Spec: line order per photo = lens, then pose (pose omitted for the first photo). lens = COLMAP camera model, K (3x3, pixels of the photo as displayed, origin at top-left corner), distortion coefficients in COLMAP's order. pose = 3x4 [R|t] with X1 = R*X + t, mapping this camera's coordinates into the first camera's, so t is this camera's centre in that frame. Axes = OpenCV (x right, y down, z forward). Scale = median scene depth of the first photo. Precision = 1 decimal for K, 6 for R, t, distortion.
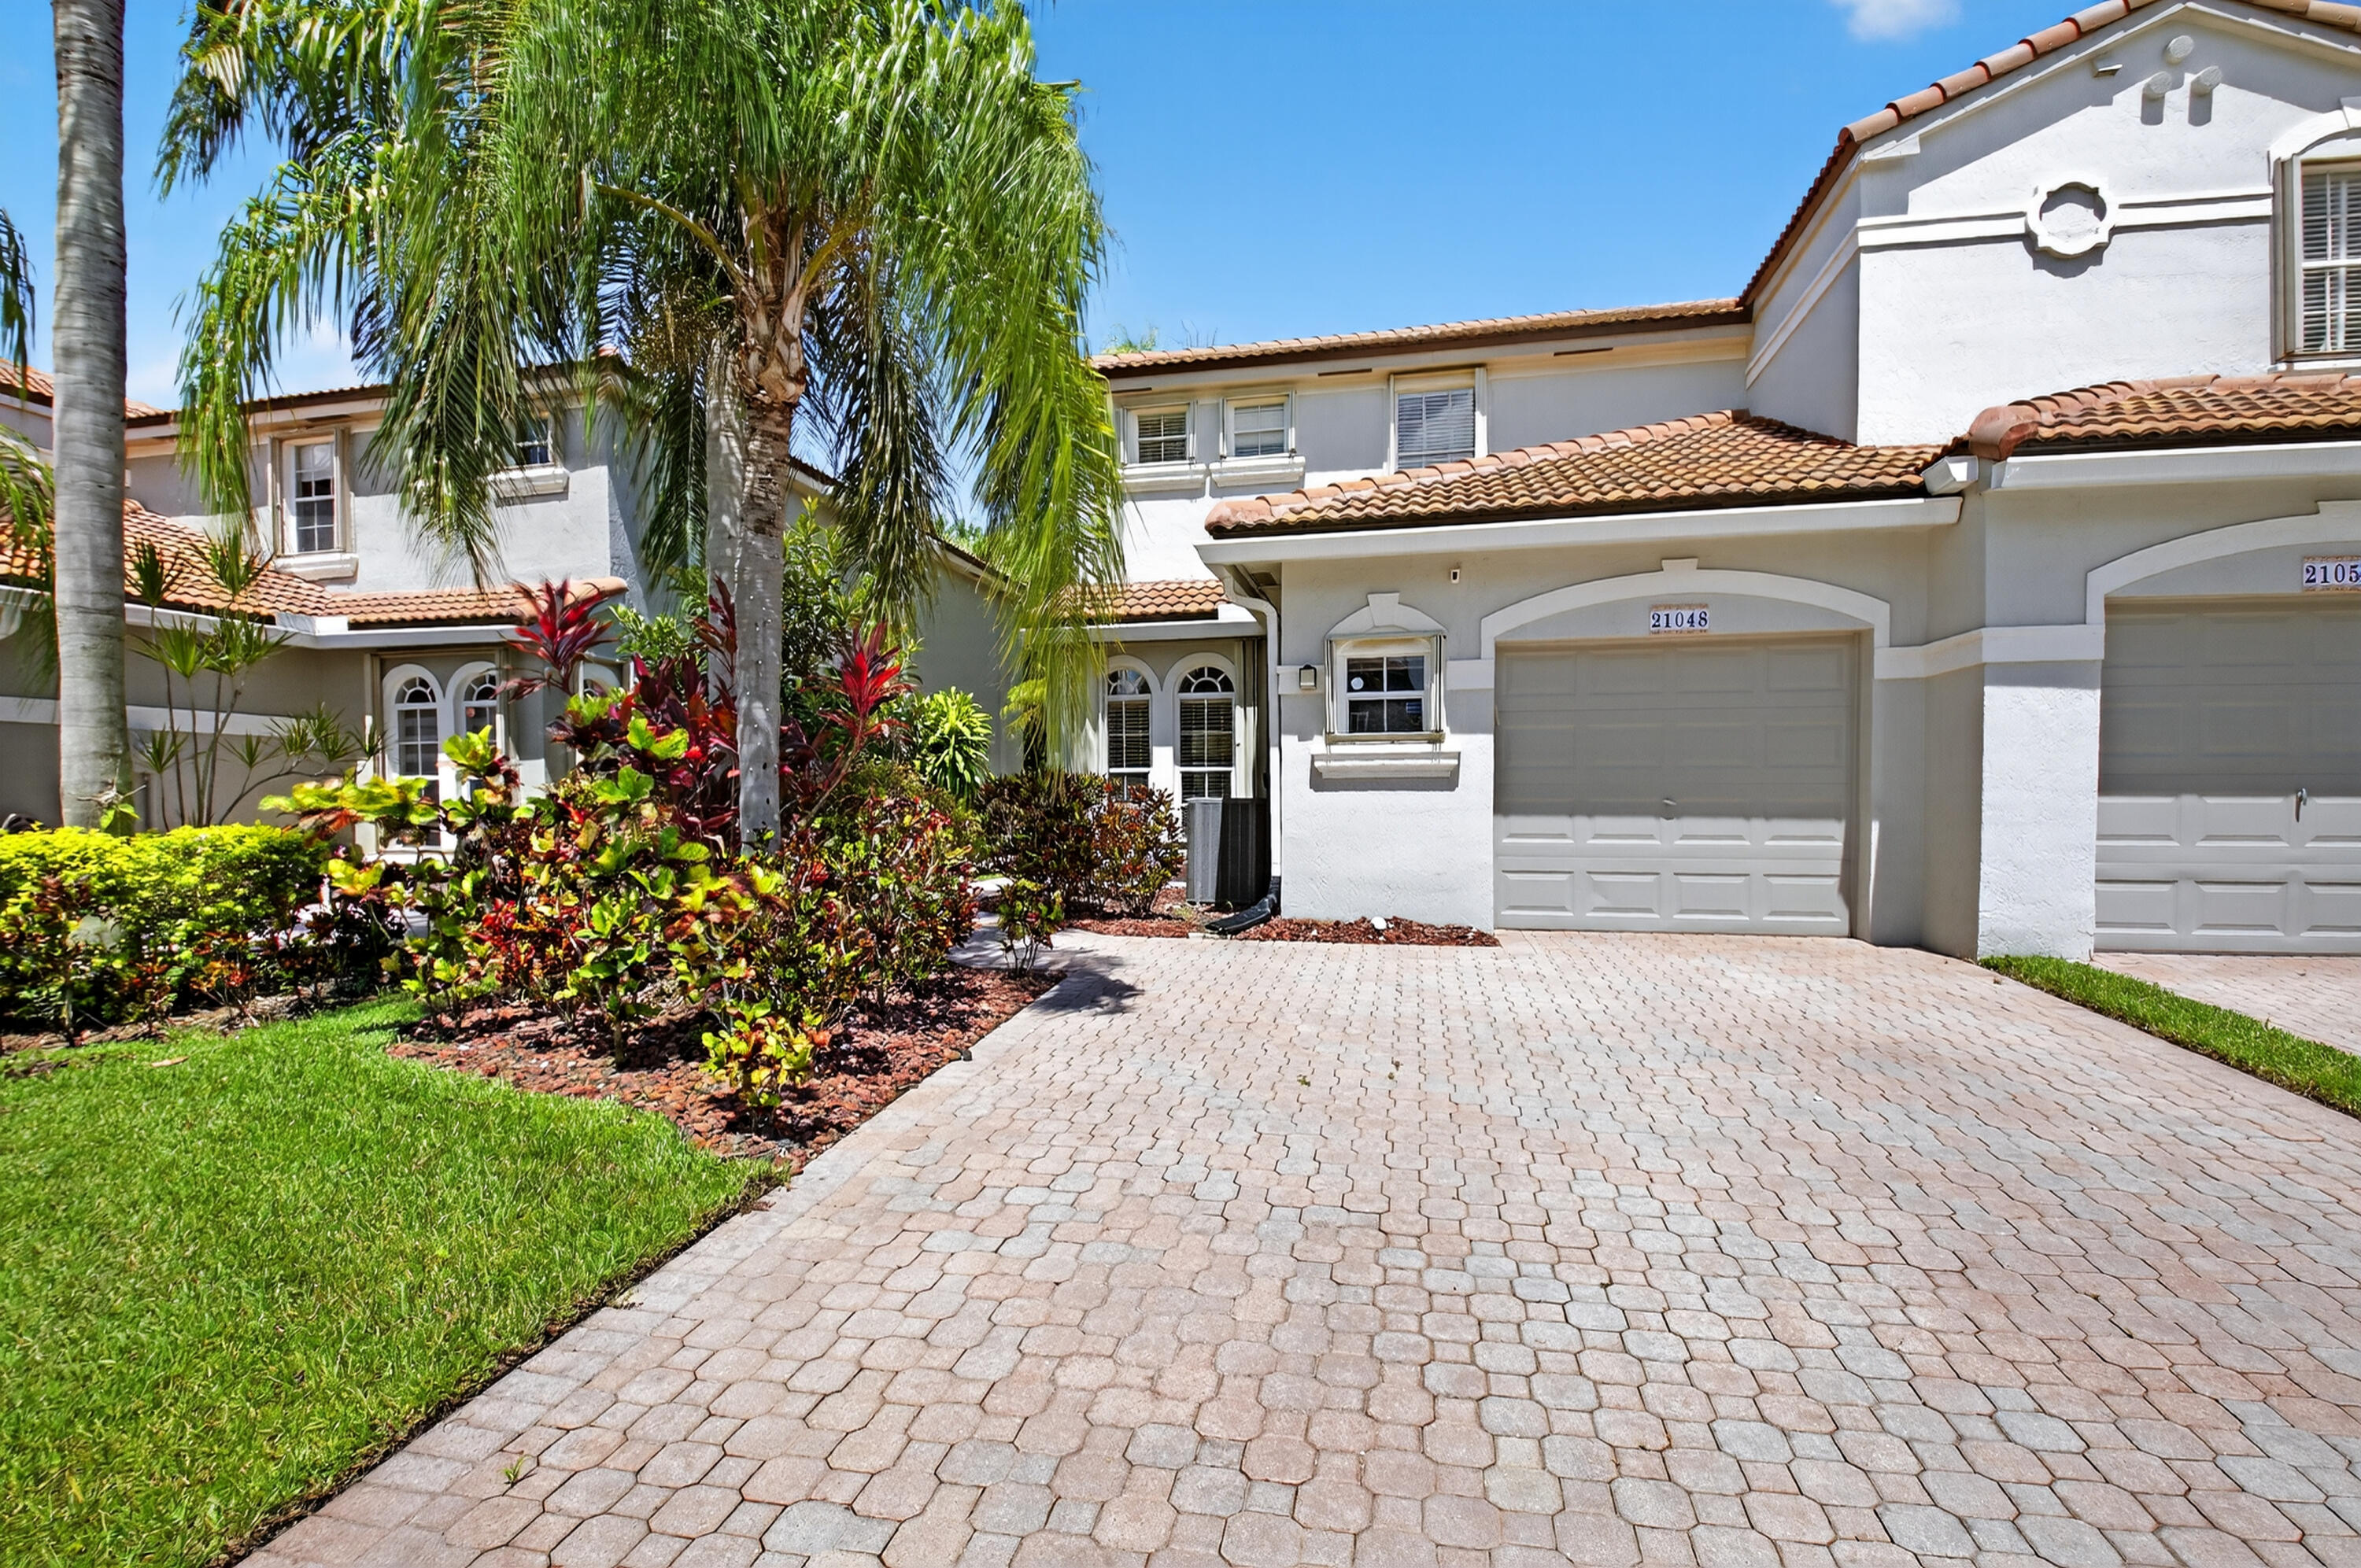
lens RADIAL K [[1141.7, 0, 1169.7], [0, 1141.7, 832.7], [0, 0, 1]] dist [0.002947, -0.019269]
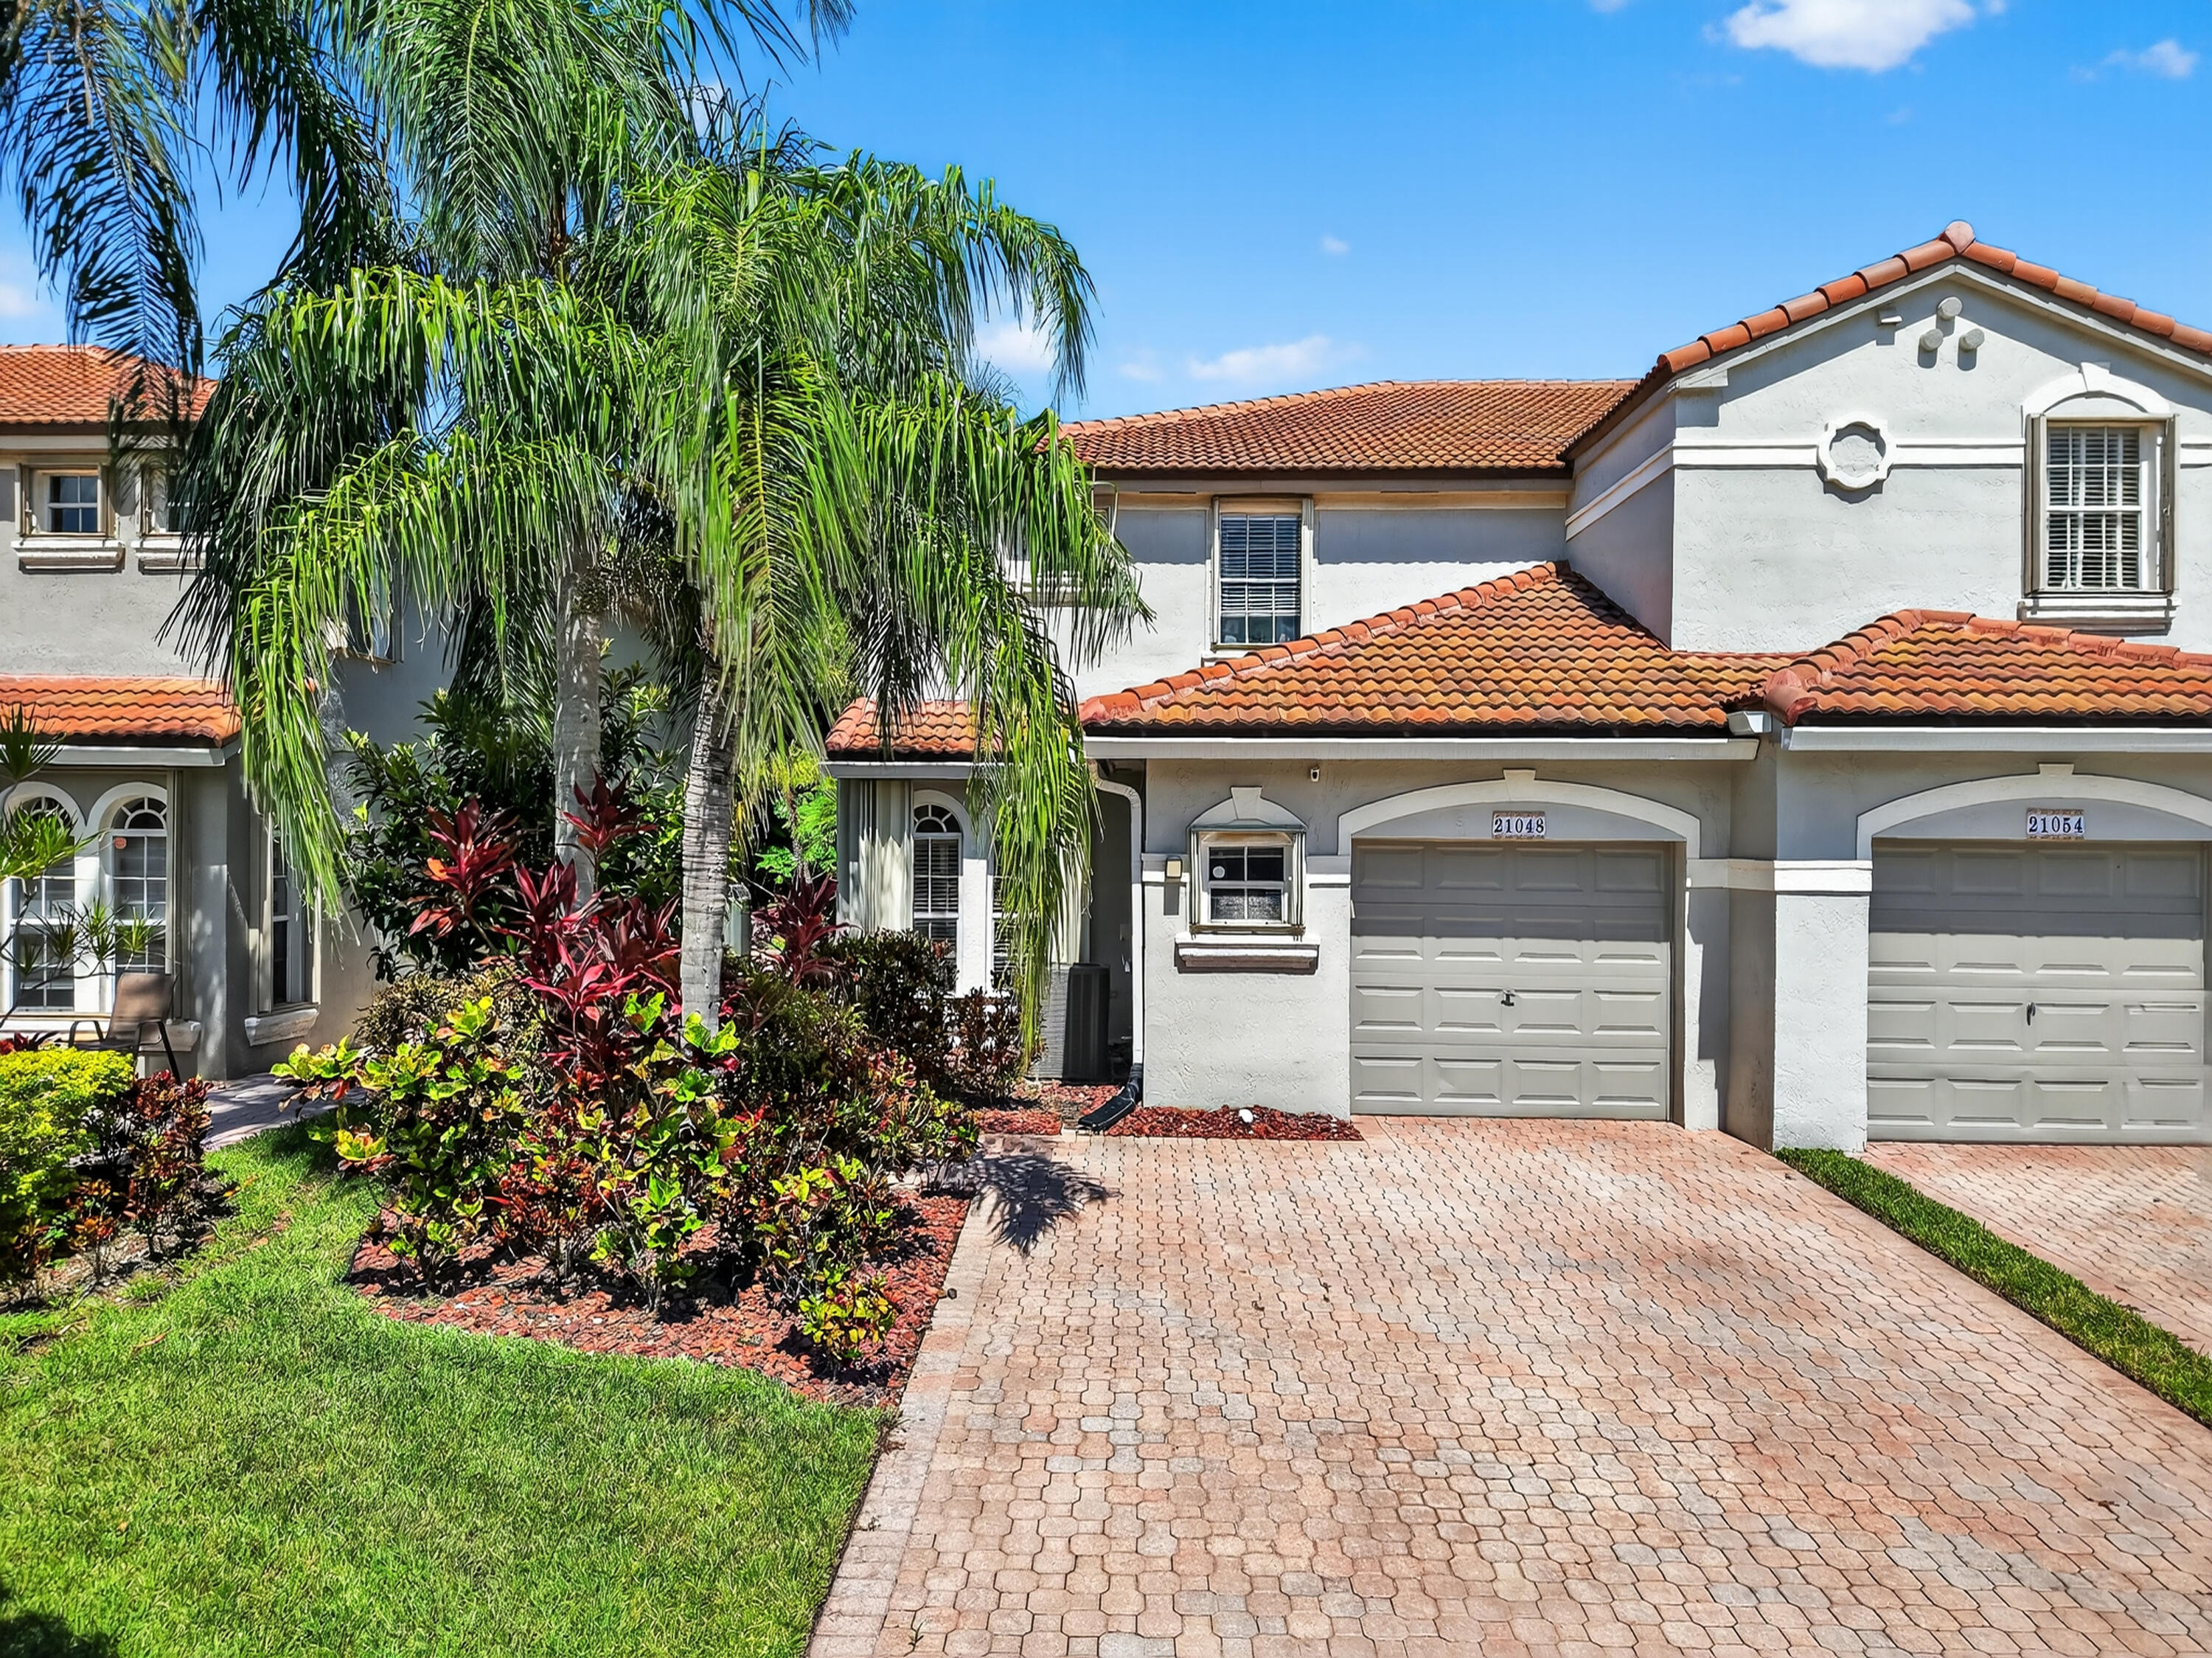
lens RADIAL K [[1523.6, 0, 1106.0], [0, 1523.6, 829.0], [0, 0, 1]] dist [0.000738, 0.006408]
pose [[0.981235, 0.012964, 0.192379, -0.210563], [-0.006875, 0.999455, -0.032285, -0.137221], [-0.192693, 0.030357, 0.980789, -0.326870]]
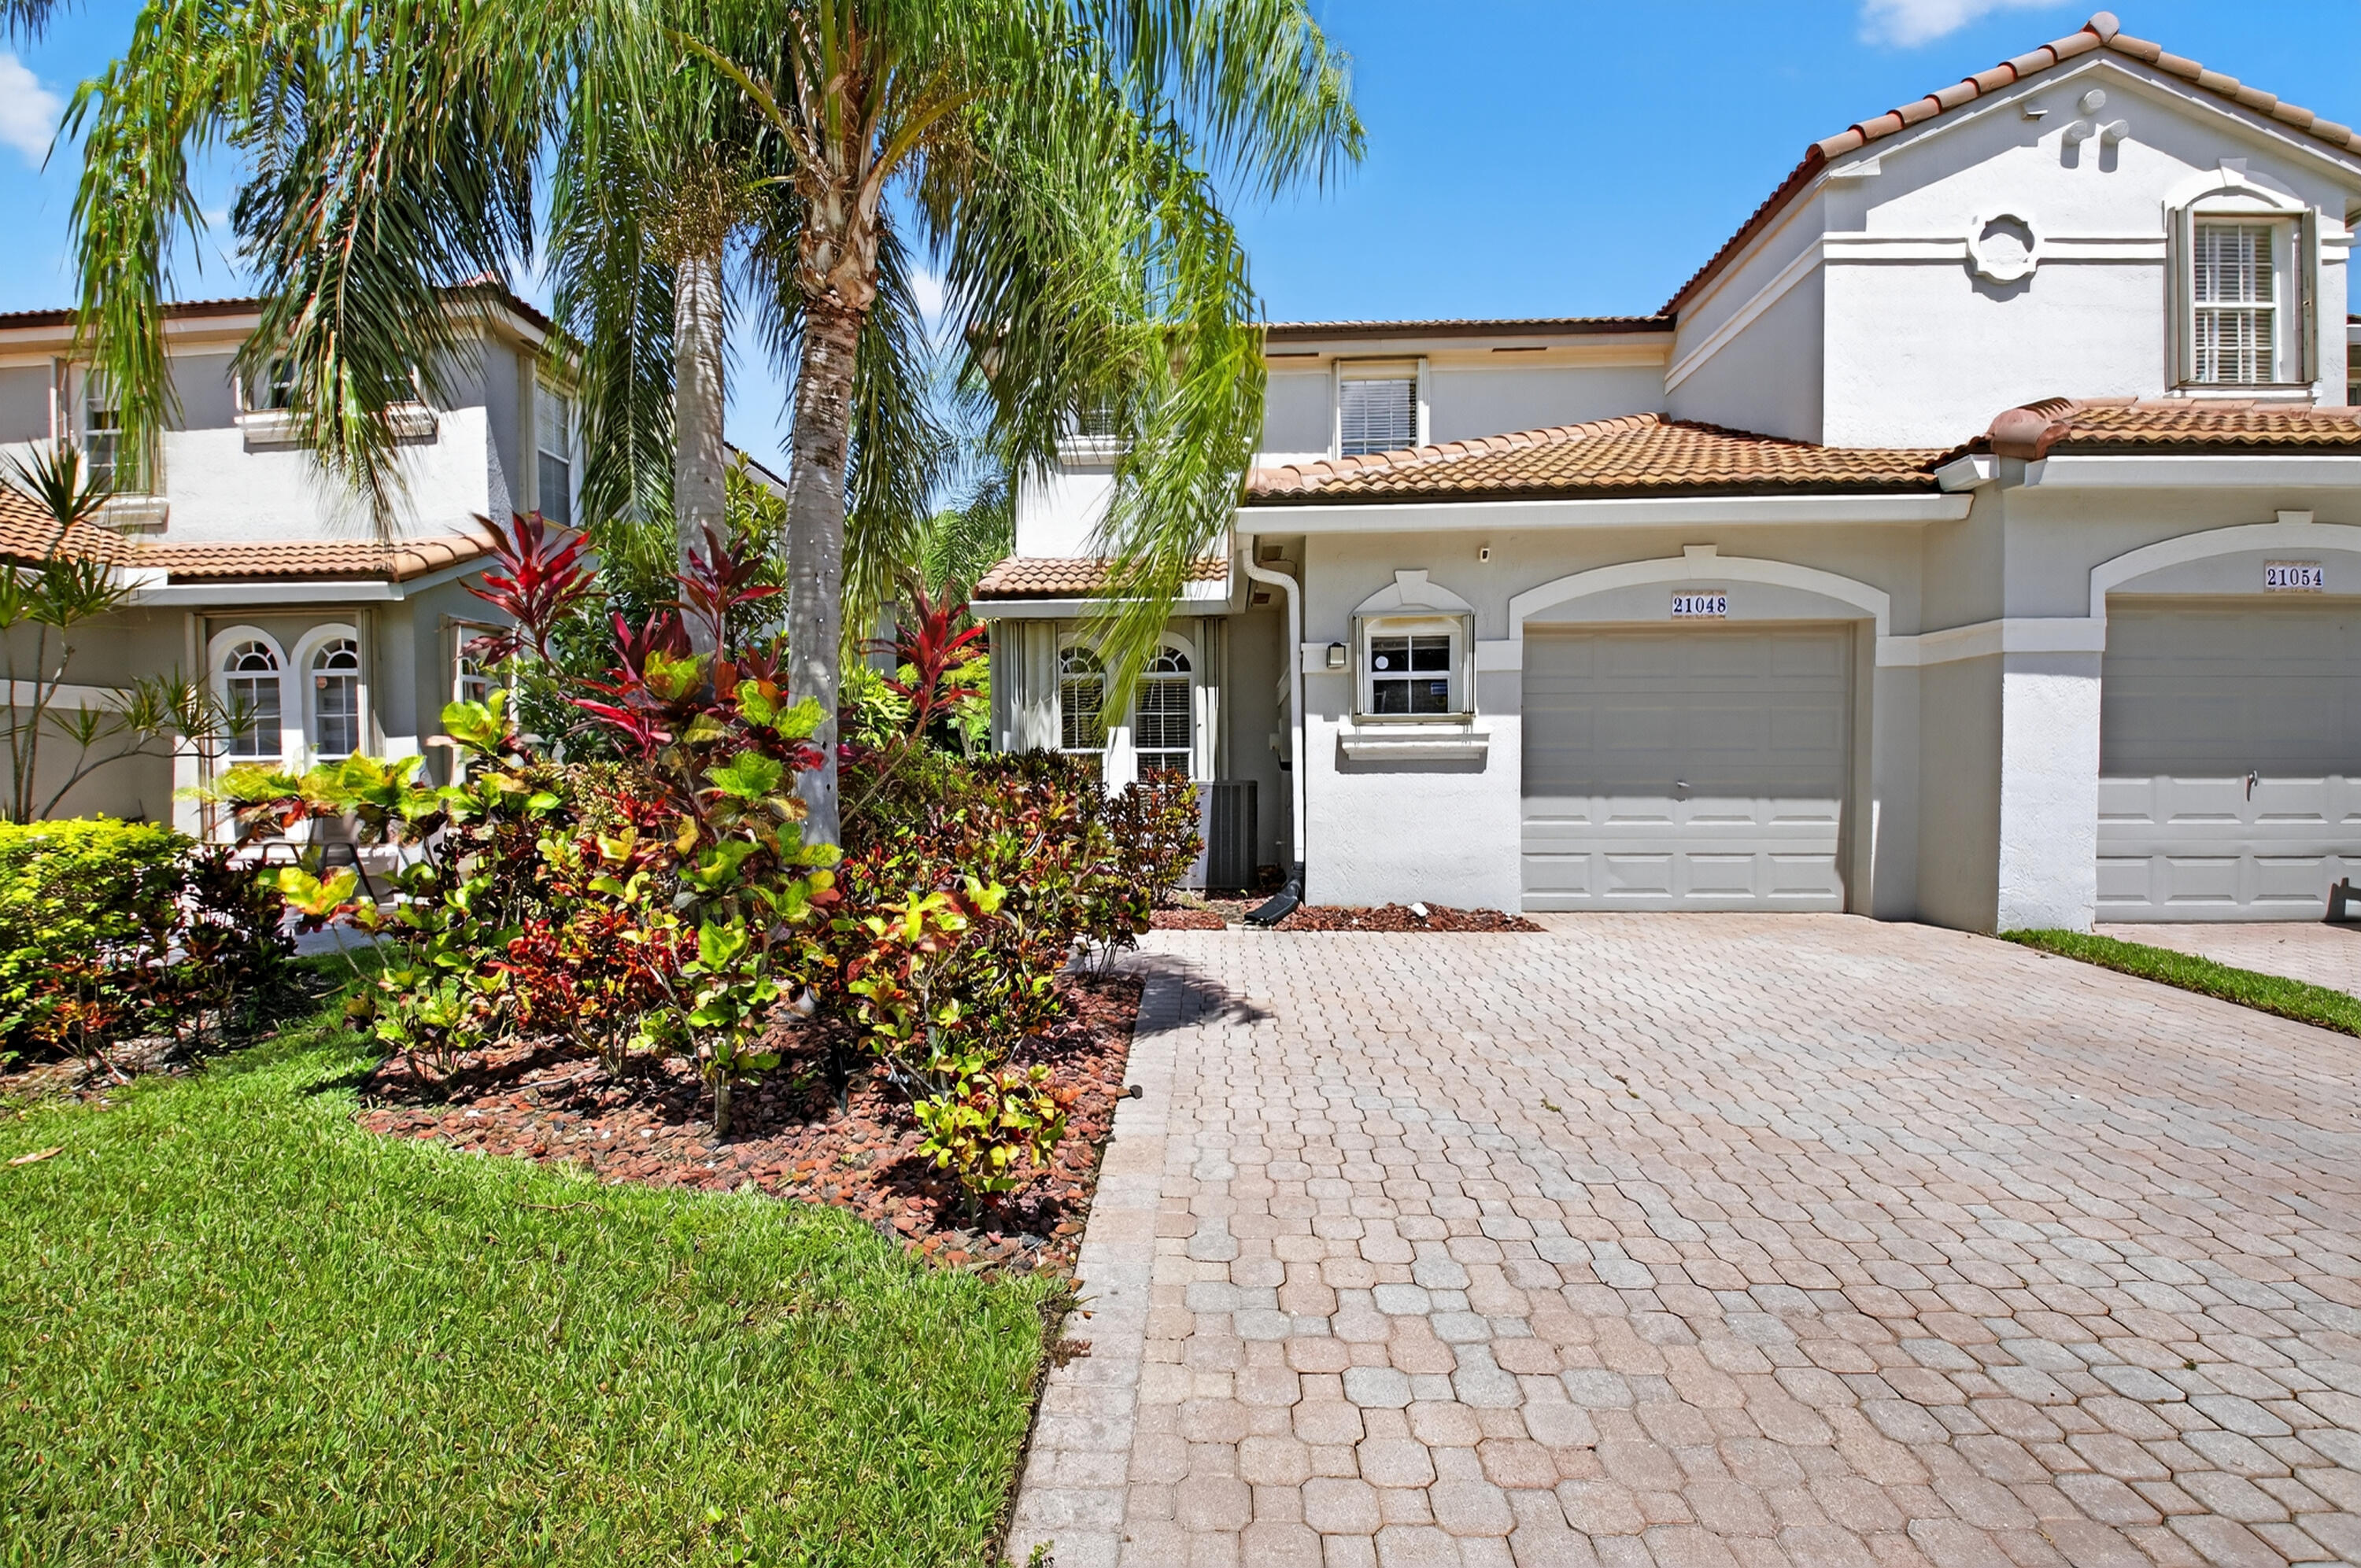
lens RADIAL K [[1073.2, 0, 1172.9], [0, 1073.2, 811.6], [0, 0, 1]] dist [0.000783, -0.019537]
pose [[0.984419, -0.007326, 0.175687, -0.188229], [0.007001, 0.999972, 0.002469, -0.008065], [-0.175700, -0.001201, 0.984443, 0.143123]]
